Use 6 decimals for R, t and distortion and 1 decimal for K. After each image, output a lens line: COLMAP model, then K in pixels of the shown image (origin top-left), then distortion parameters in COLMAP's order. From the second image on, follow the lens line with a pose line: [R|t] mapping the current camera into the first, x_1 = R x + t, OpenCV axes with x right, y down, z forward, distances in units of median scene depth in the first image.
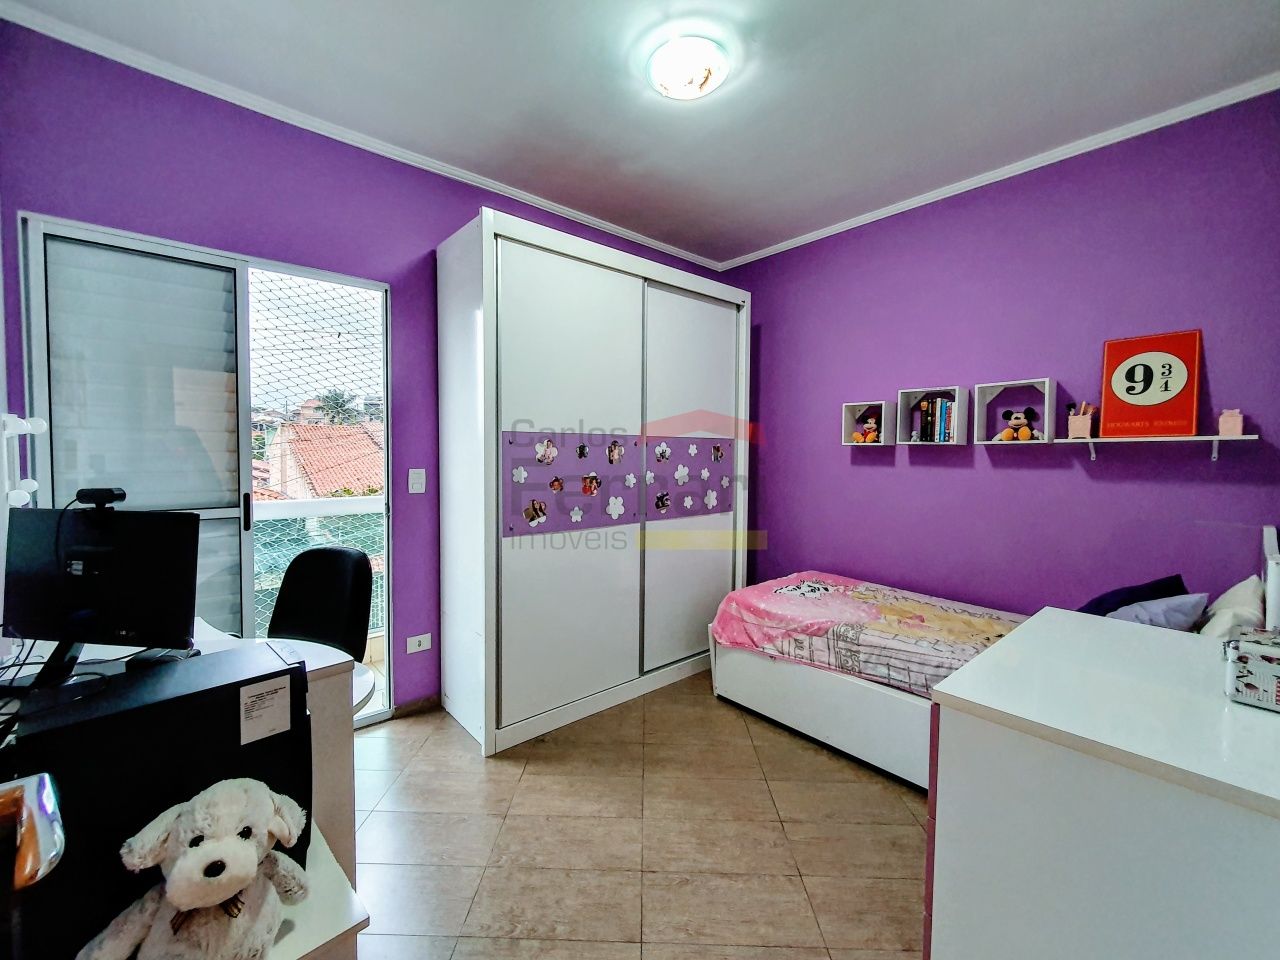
lens RADIAL K [[512.5, 0, 643.4], [0, 512.5, 472.1], [0, 0, 1]] dist [-0.000554, -0.000311]
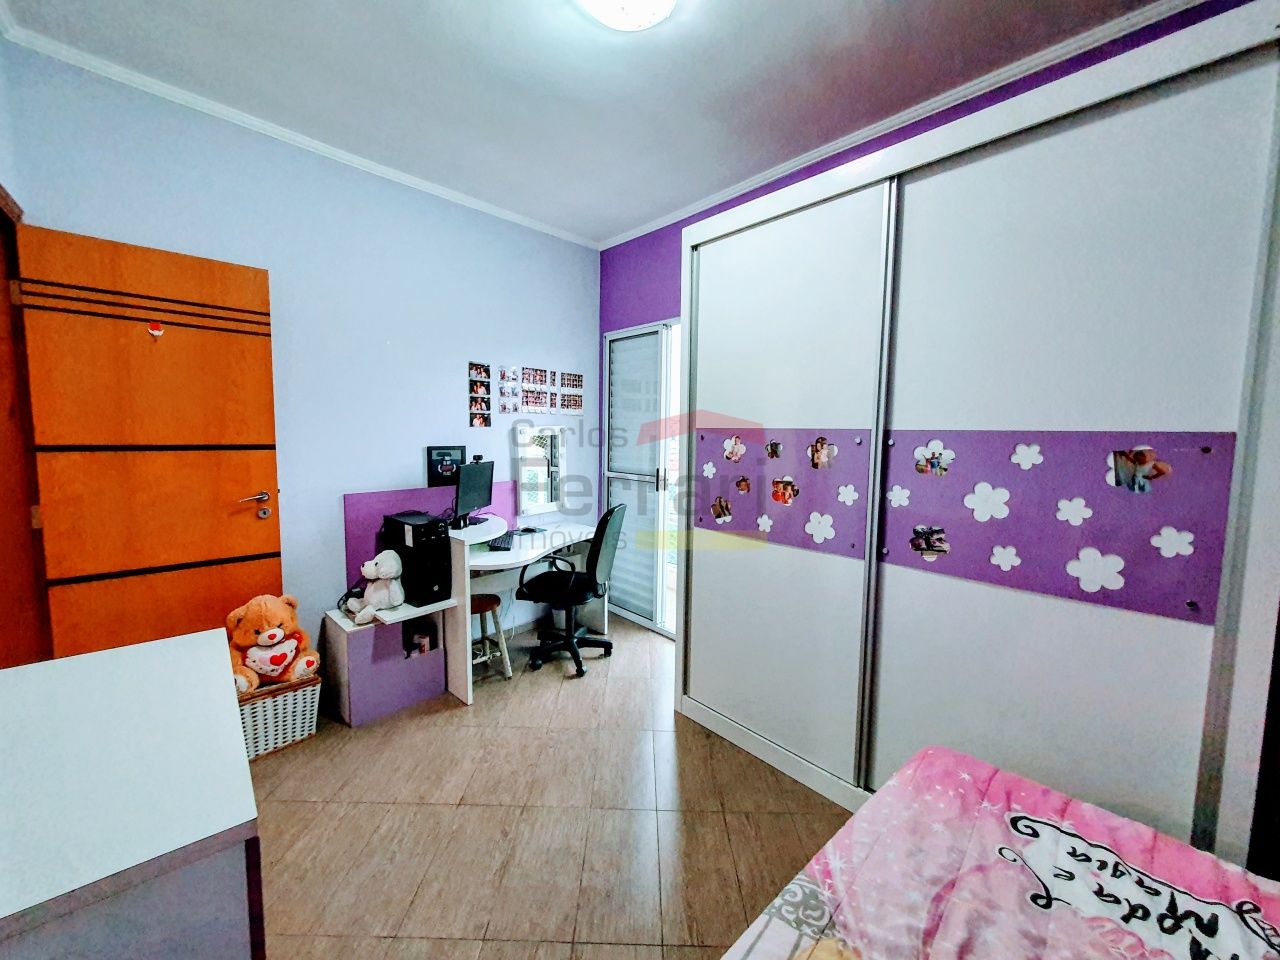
lens RADIAL K [[512.5, 0, 645.6], [0, 512.5, 475.6], [0, 0, 1]] dist [-0.000554, -0.000311]
pose [[0.024947, 0.081409, -0.996369, 0.739158], [-0.056349, 0.995209, 0.079903, -0.055660], [0.998099, 0.054152, 0.029415, 0.797746]]
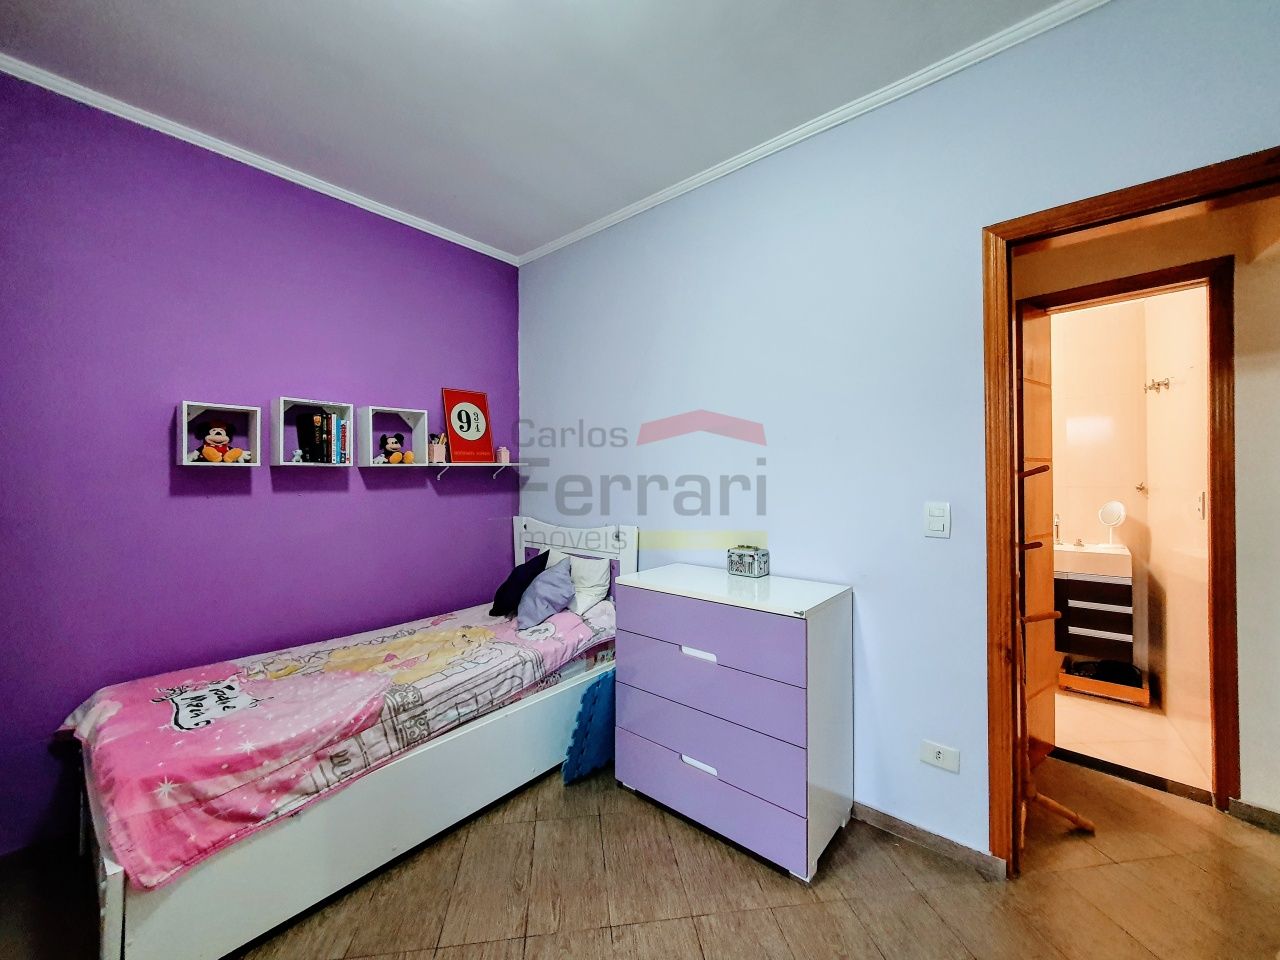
lens RADIAL K [[512.5, 0, 602.2], [0, 512.5, 476.0], [0, 0, 1]] dist [-0.000554, -0.000311]
pose [[-0.113082, -0.008084, 0.993553, -0.392010], [0.045360, 0.998882, 0.013290, -0.029633], [-0.992550, 0.046571, -0.112589, 0.692107]]
